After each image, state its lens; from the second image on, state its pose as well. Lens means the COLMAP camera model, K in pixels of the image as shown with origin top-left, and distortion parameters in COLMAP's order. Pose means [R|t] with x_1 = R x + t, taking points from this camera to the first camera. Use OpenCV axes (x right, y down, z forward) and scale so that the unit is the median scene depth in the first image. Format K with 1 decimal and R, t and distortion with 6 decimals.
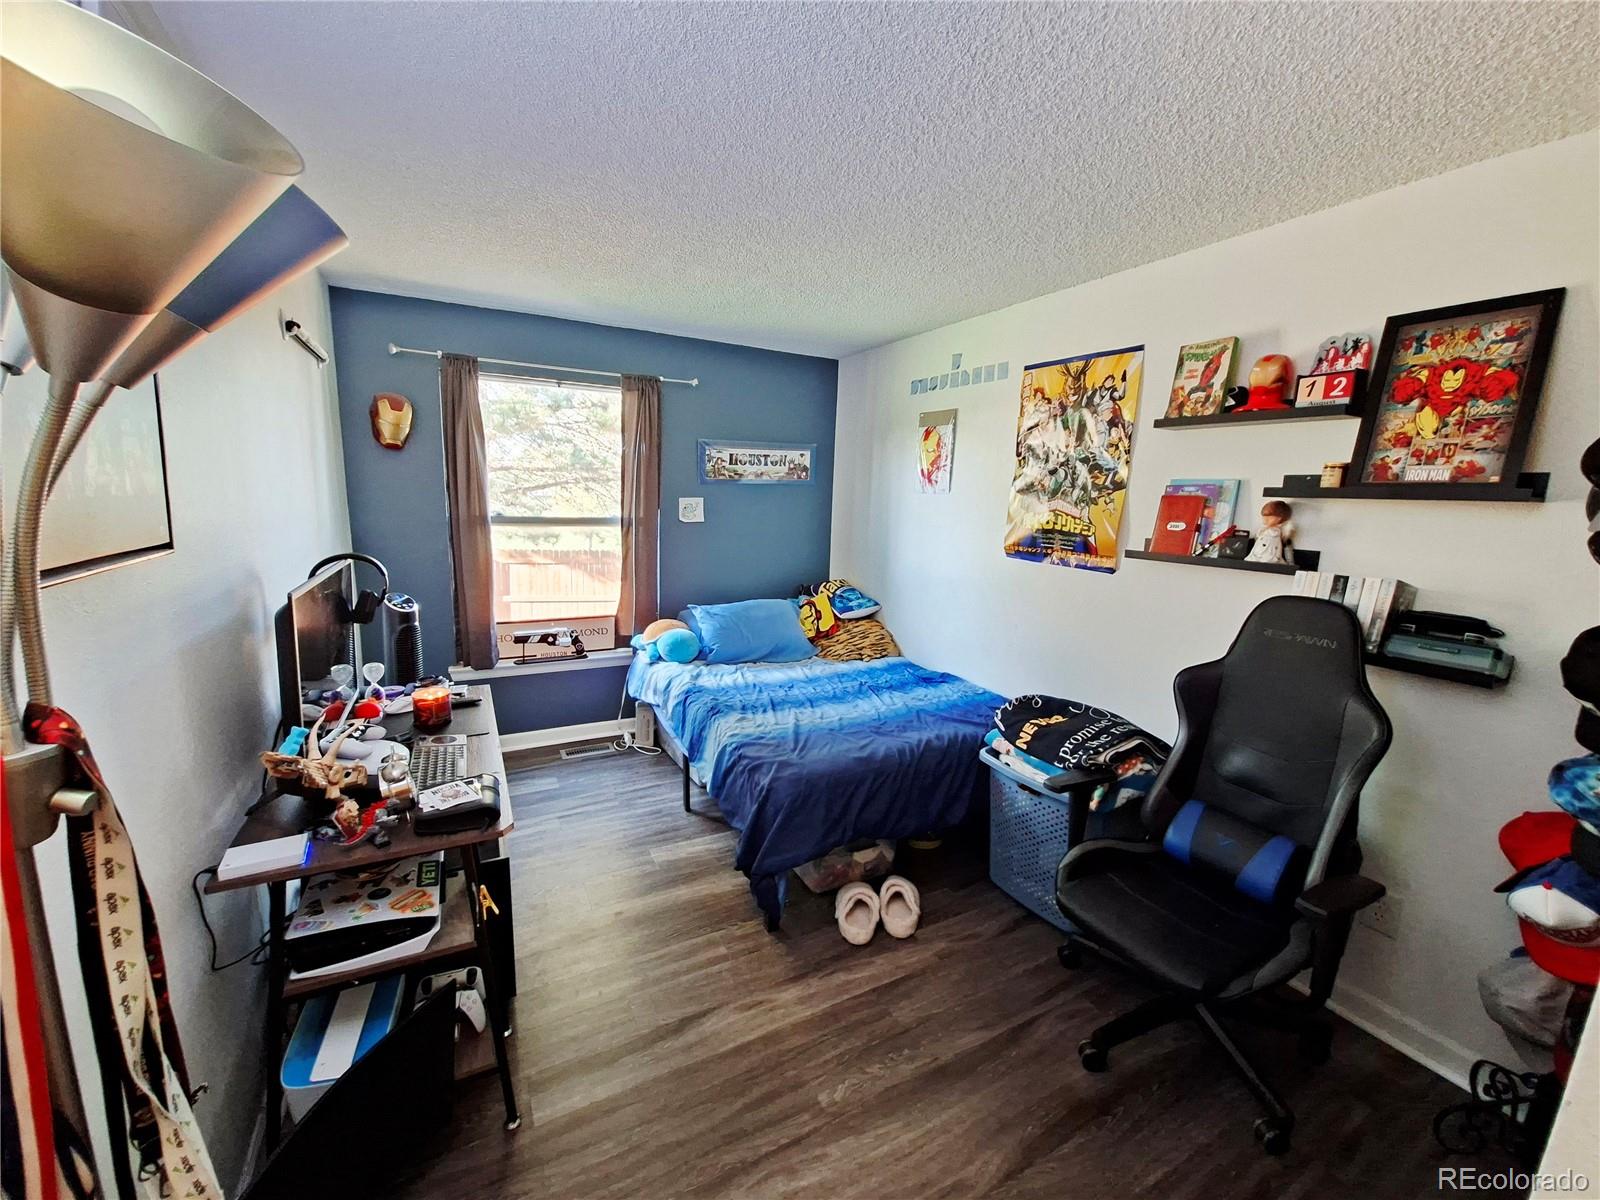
lens RADIAL K [[631.1, 0, 801.4], [0, 631.1, 600.7], [0, 0, 1]] dist [-0.006429, -0.001222]
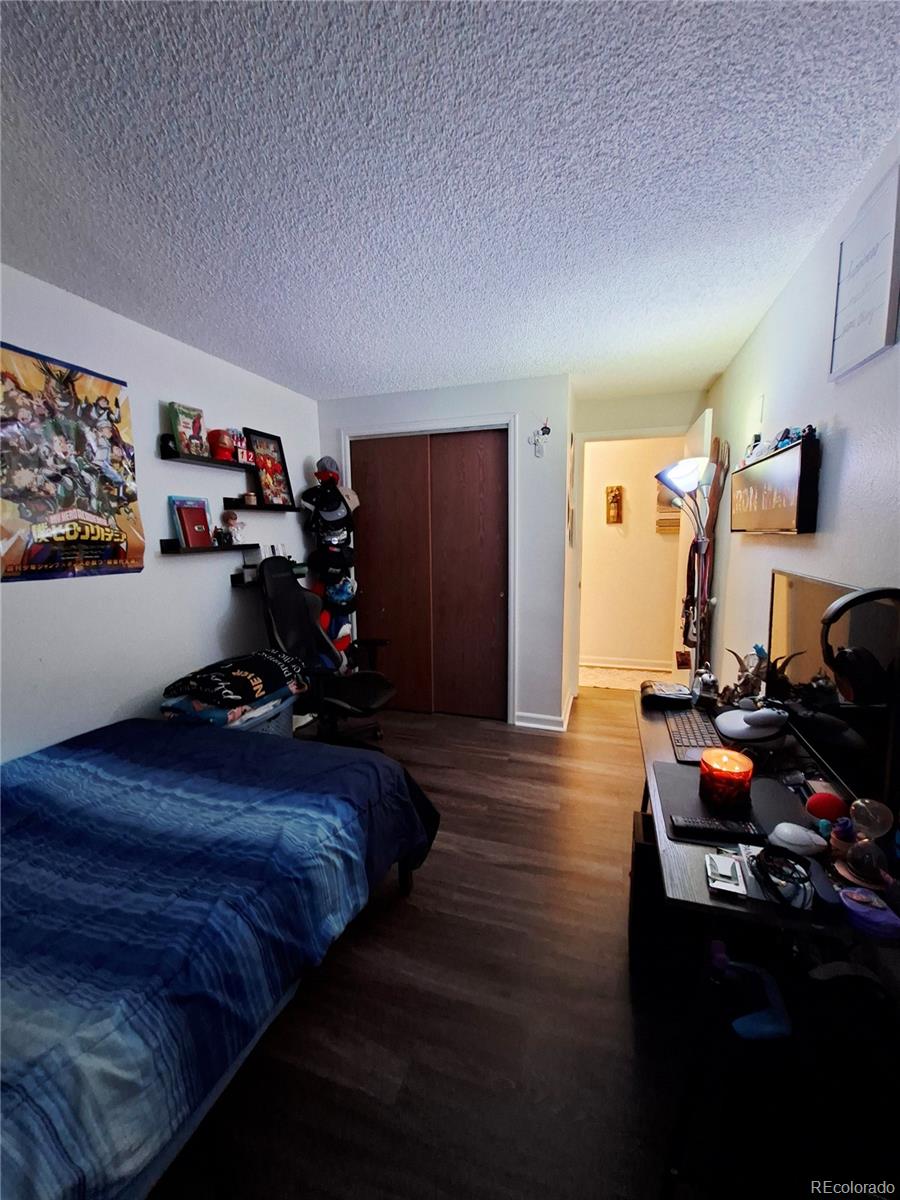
lens RADIAL K [[473.3, 0, 452.9], [0, 473.3, 593.3], [0, 0, 1]] dist [-0.006429, -0.001222]
pose [[-0.686051, -0.126156, 0.716532, -0.561386], [0.104443, 0.957574, 0.268596, -0.183732], [-0.720018, 0.259108, -0.643768, 1.169796]]
